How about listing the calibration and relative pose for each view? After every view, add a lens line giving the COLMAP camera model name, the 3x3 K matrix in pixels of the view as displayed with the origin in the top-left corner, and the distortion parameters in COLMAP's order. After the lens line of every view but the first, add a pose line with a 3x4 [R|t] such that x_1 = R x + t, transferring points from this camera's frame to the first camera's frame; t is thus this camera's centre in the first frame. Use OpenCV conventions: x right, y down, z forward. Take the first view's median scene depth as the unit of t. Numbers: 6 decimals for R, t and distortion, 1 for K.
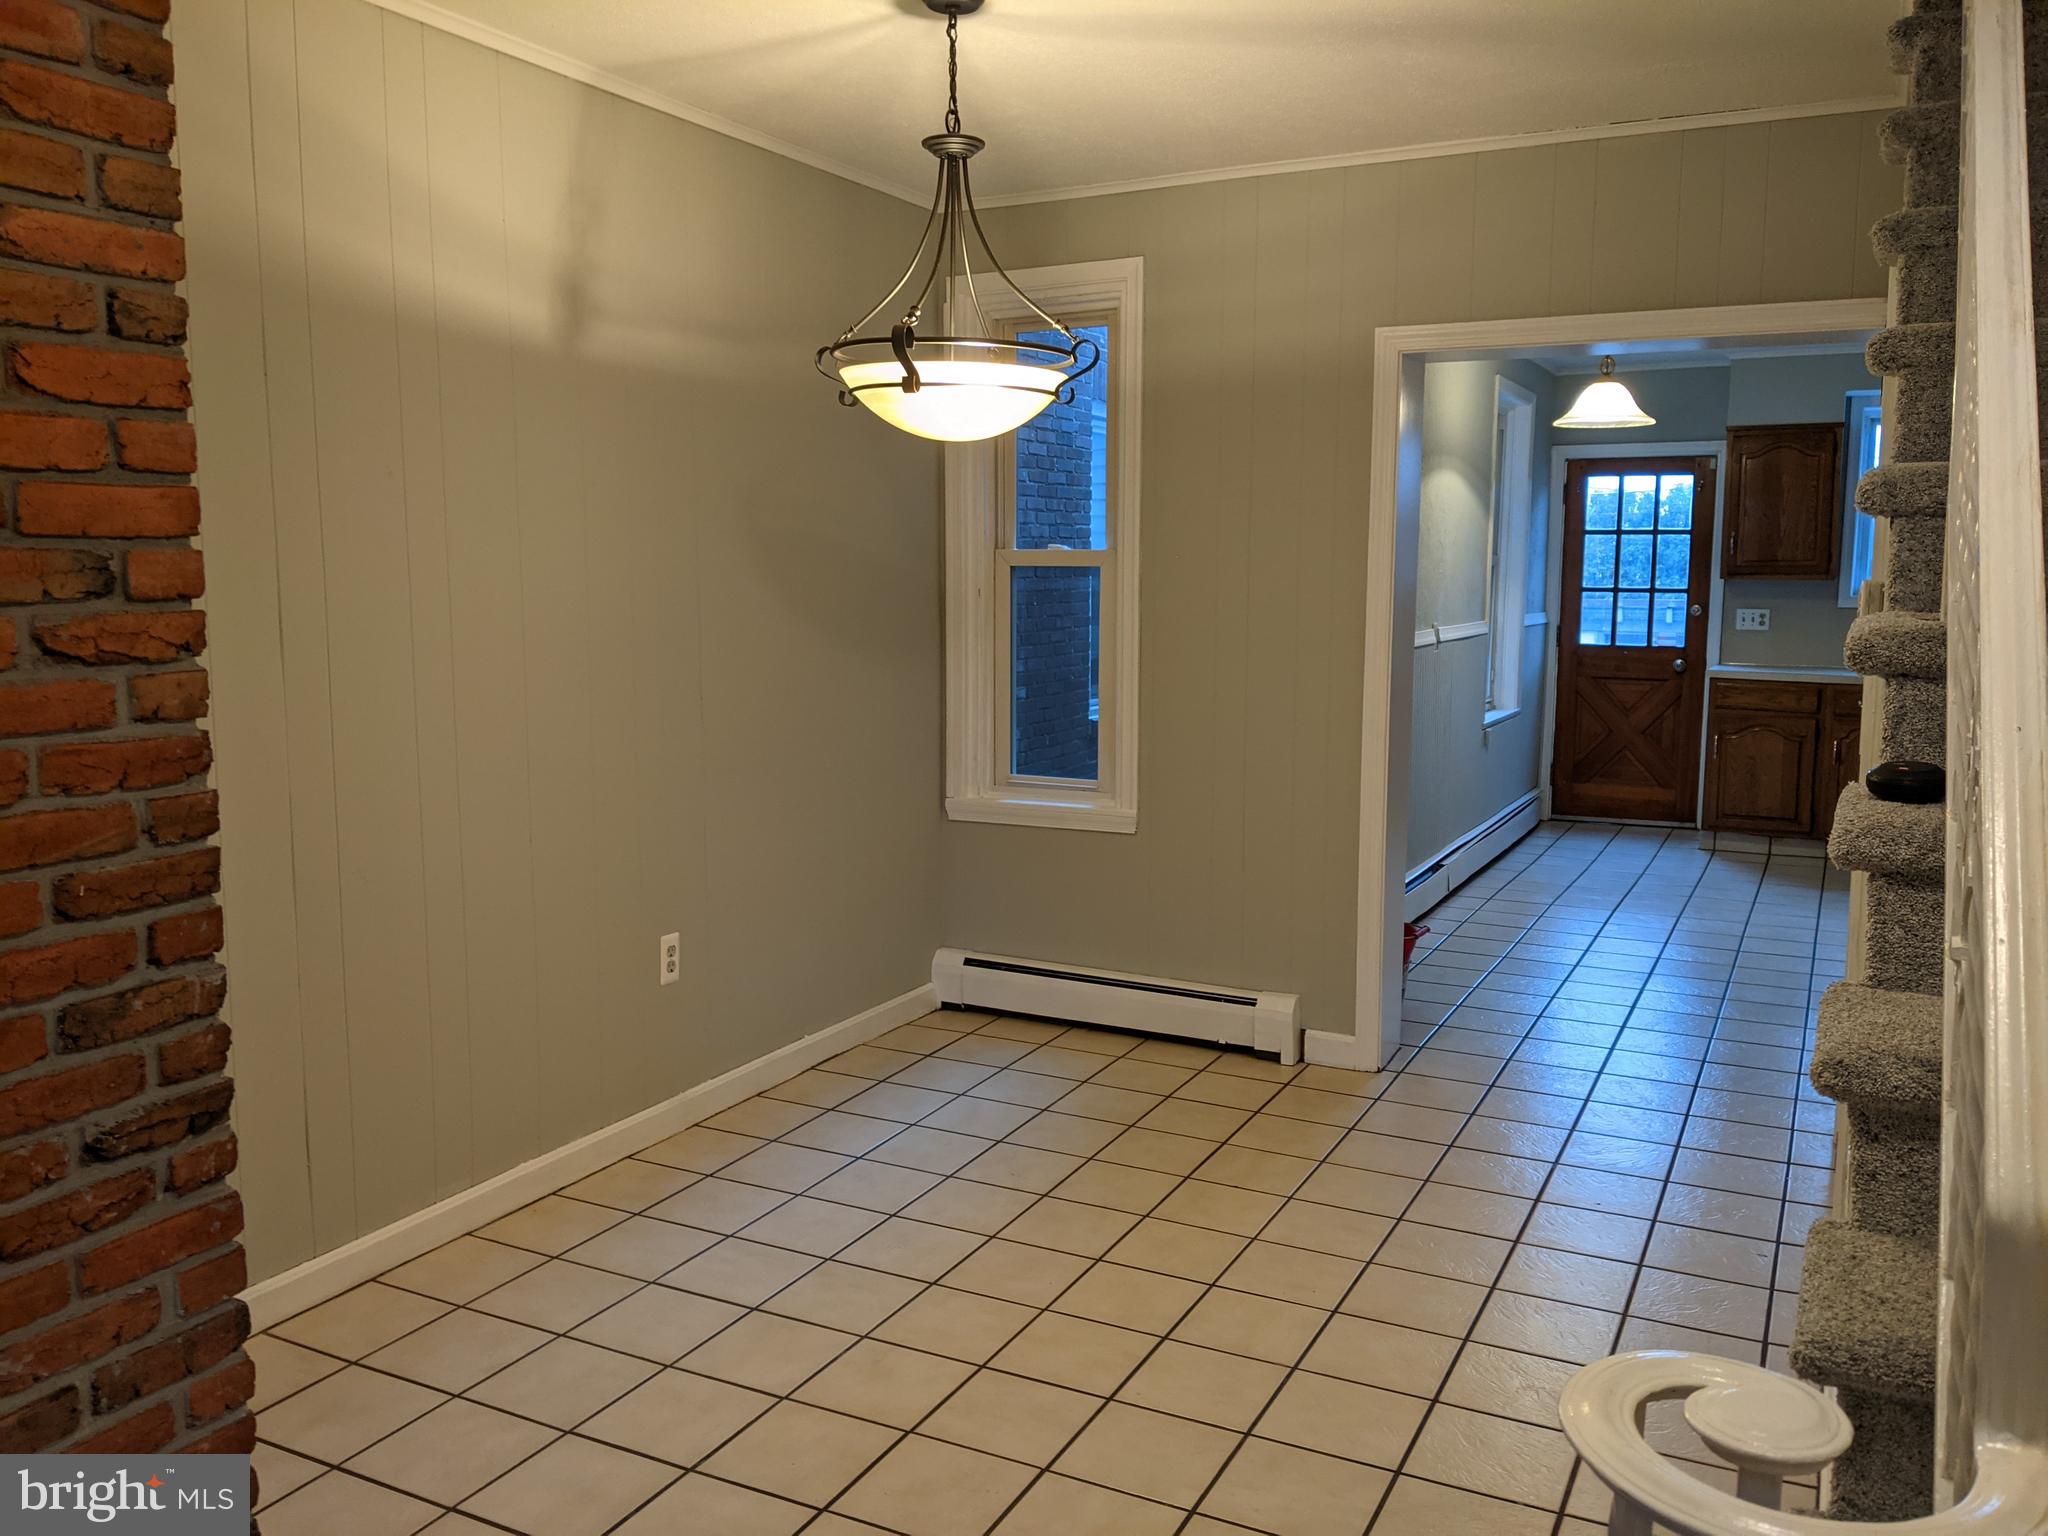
lens RADIAL K [[1618.2, 0, 1069.7], [0, 1618.2, 753.0], [0, 0, 1]] dist [0.049795, -0.091724]
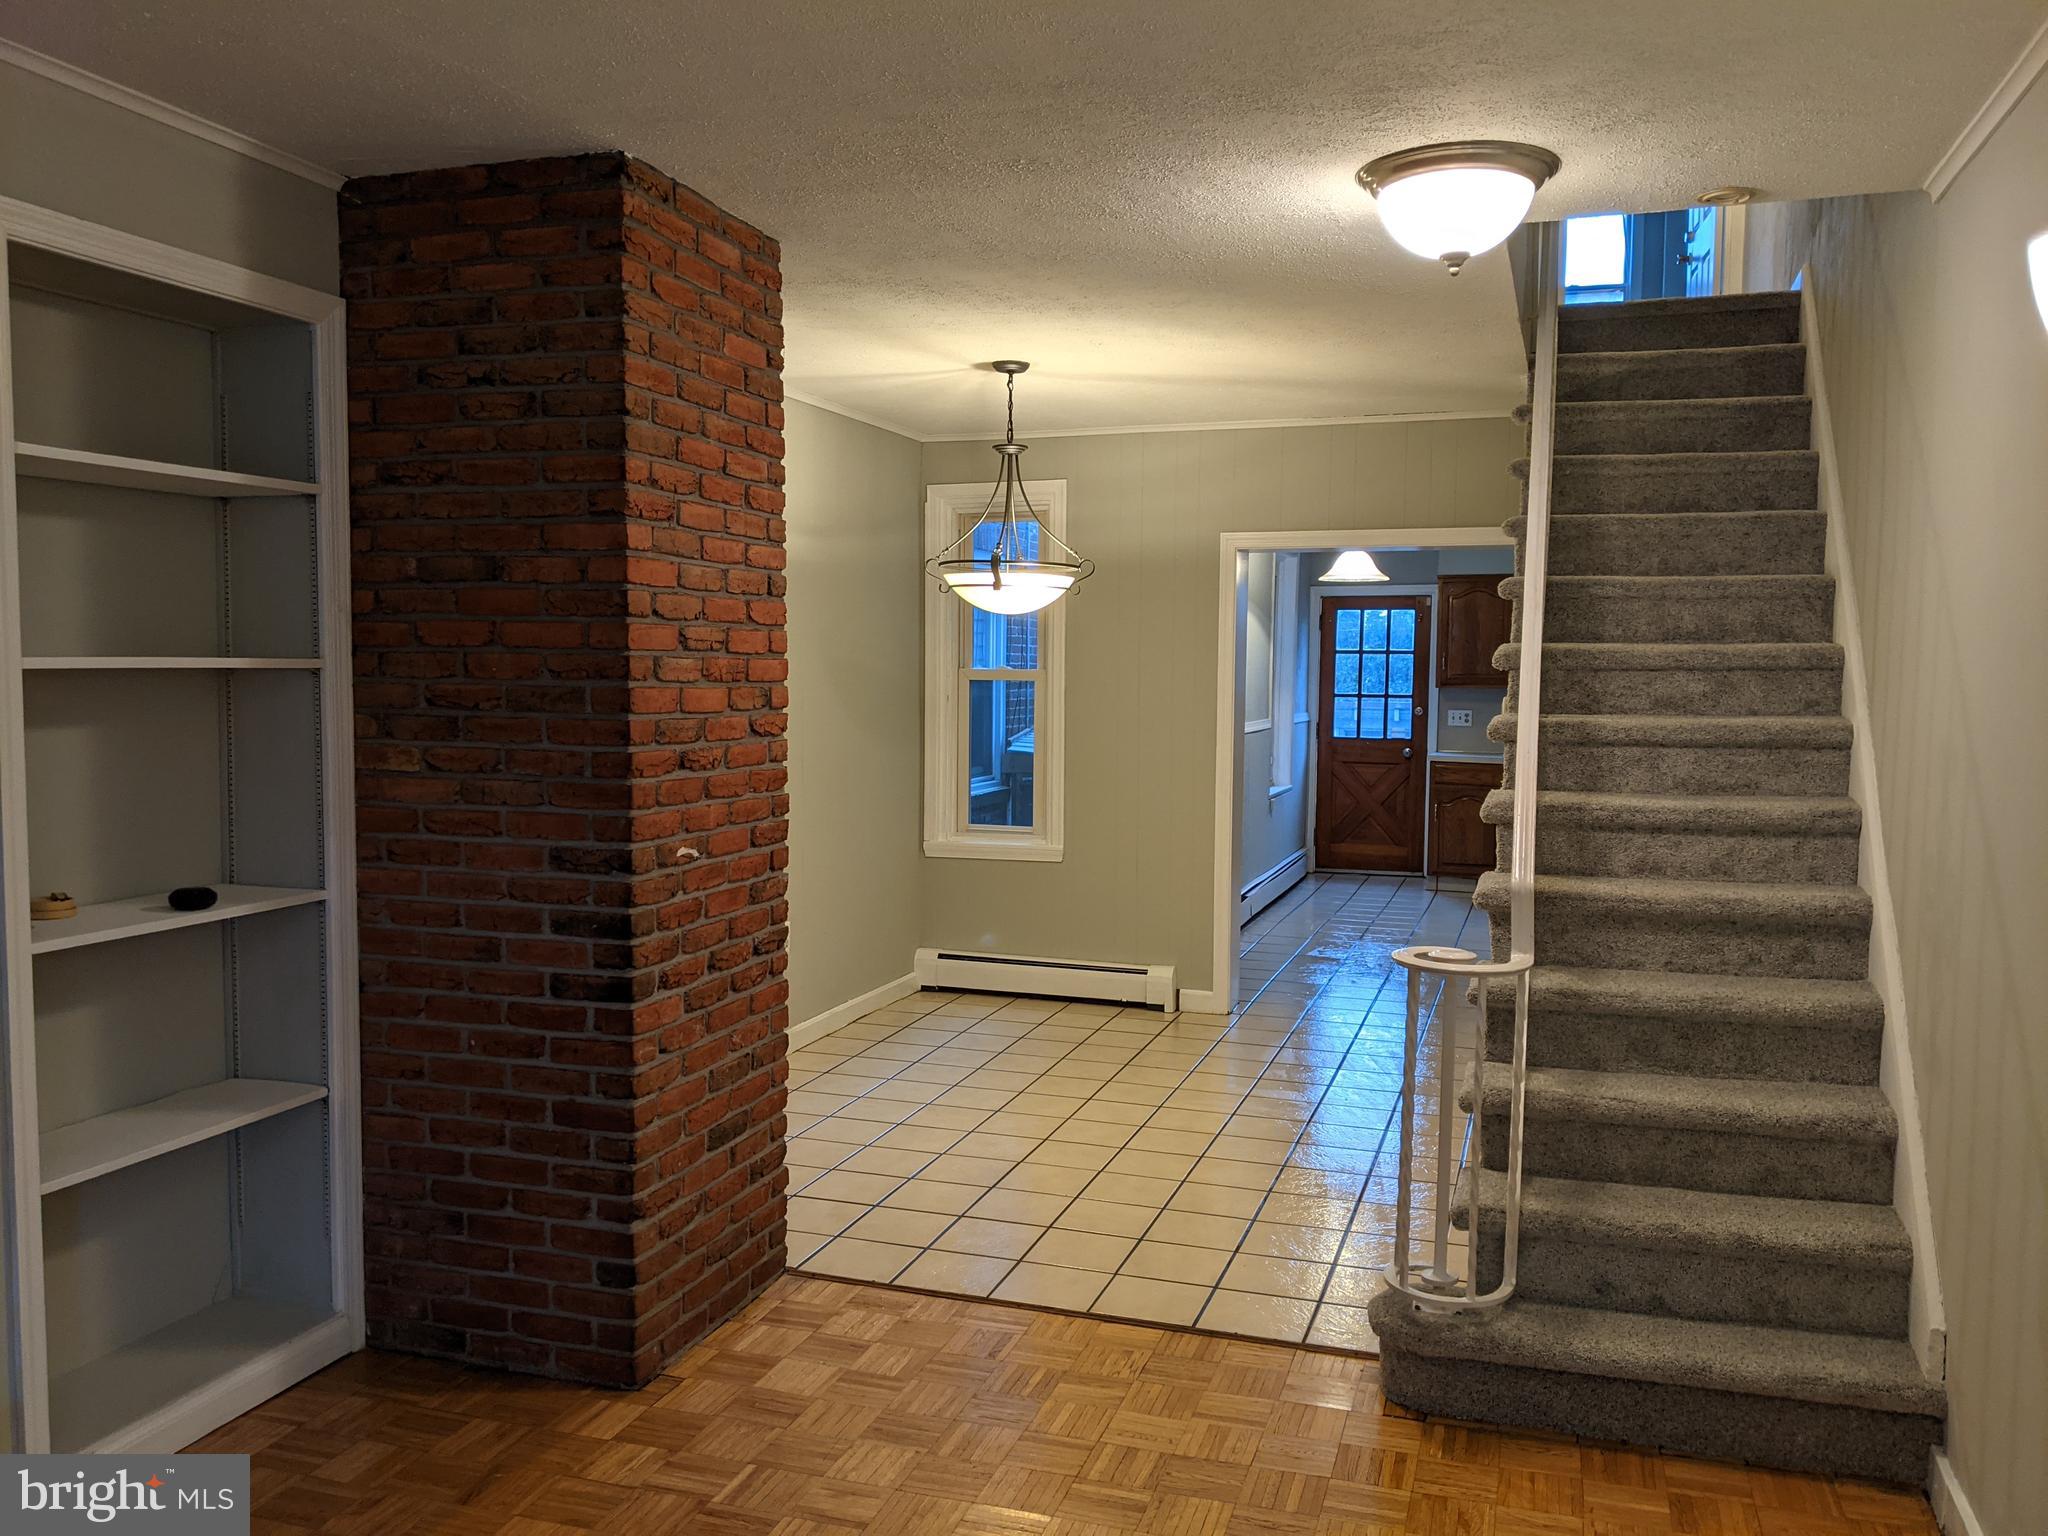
lens RADIAL K [[1612.4, 0, 1051.4], [0, 1612.4, 771.8], [0, 0, 1]] dist [0.088415, -0.153956]
pose [[0.989542, -0.005775, 0.144129, -0.109970], [0.012898, 0.998738, -0.048531, 0.023719], [-0.143667, 0.049882, 0.988368, -0.279187]]
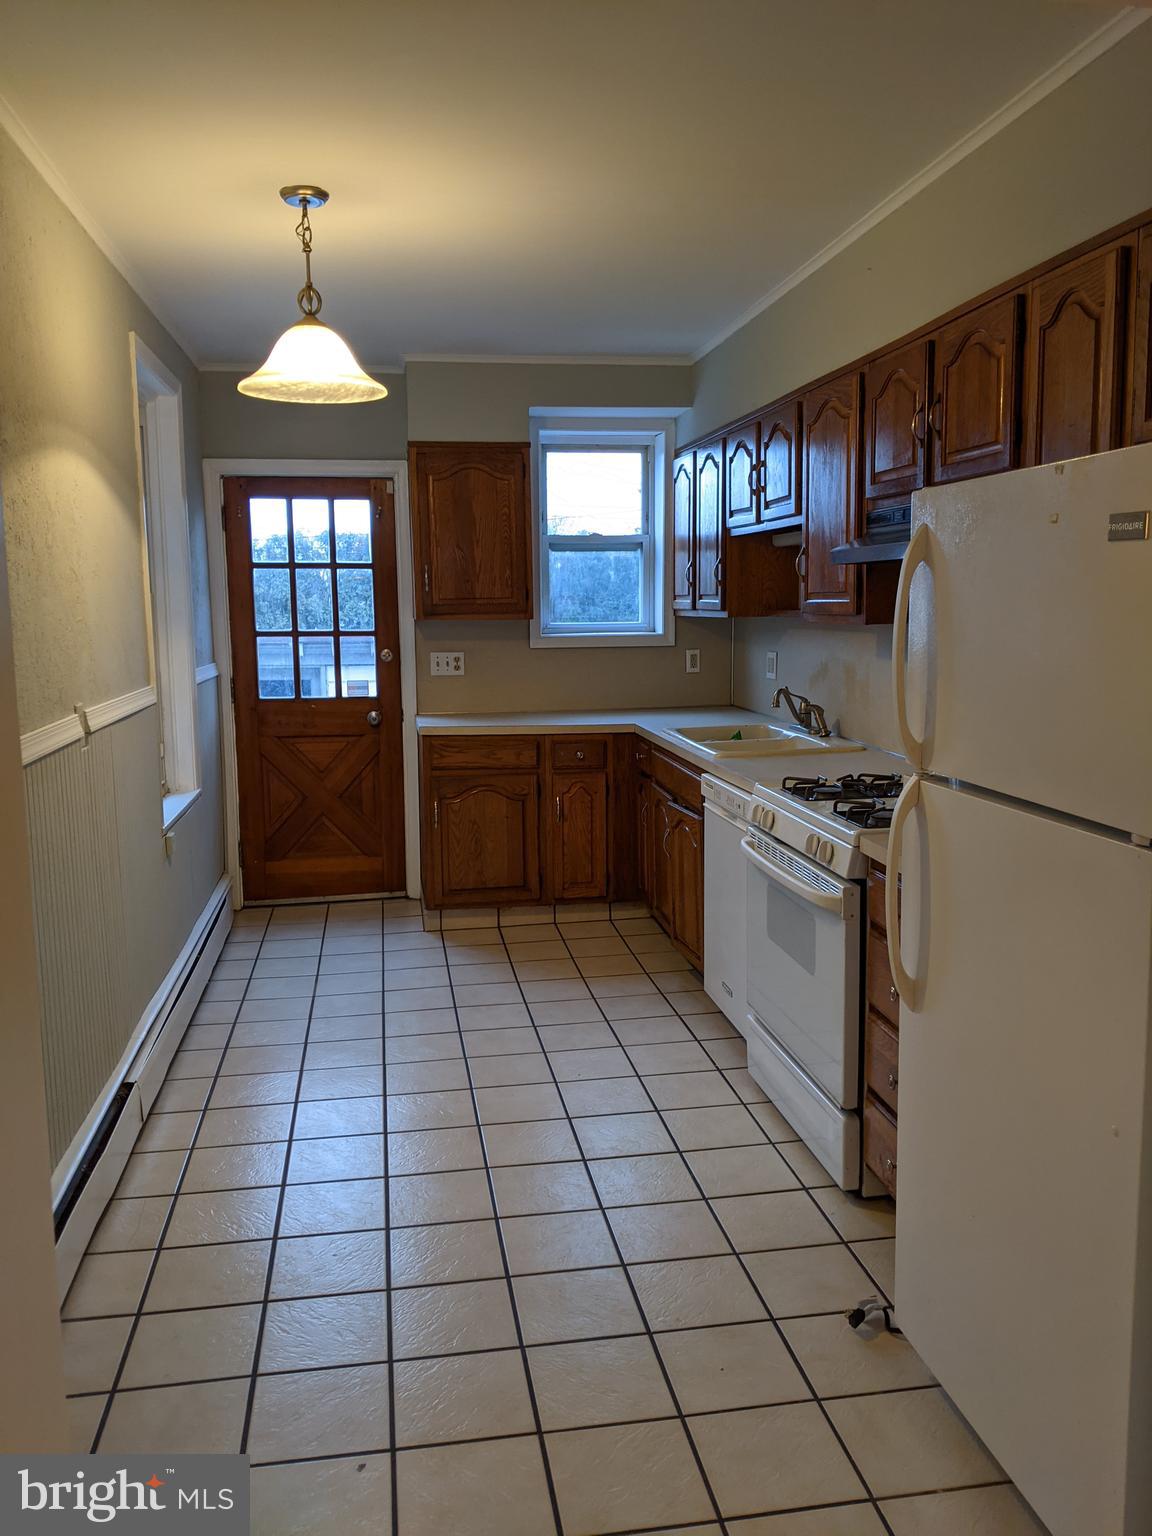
lens RADIAL K [[1206.9, 0, 575.9], [0, 1206.9, 775.1], [0, 0, 1]] dist [0.118606, -0.158731]
pose [[0.818053, -0.095321, 0.567189, 0.096607], [0.081850, 0.995428, 0.049239, -0.051039], [-0.569290, 0.006144, 0.822114, 0.435167]]
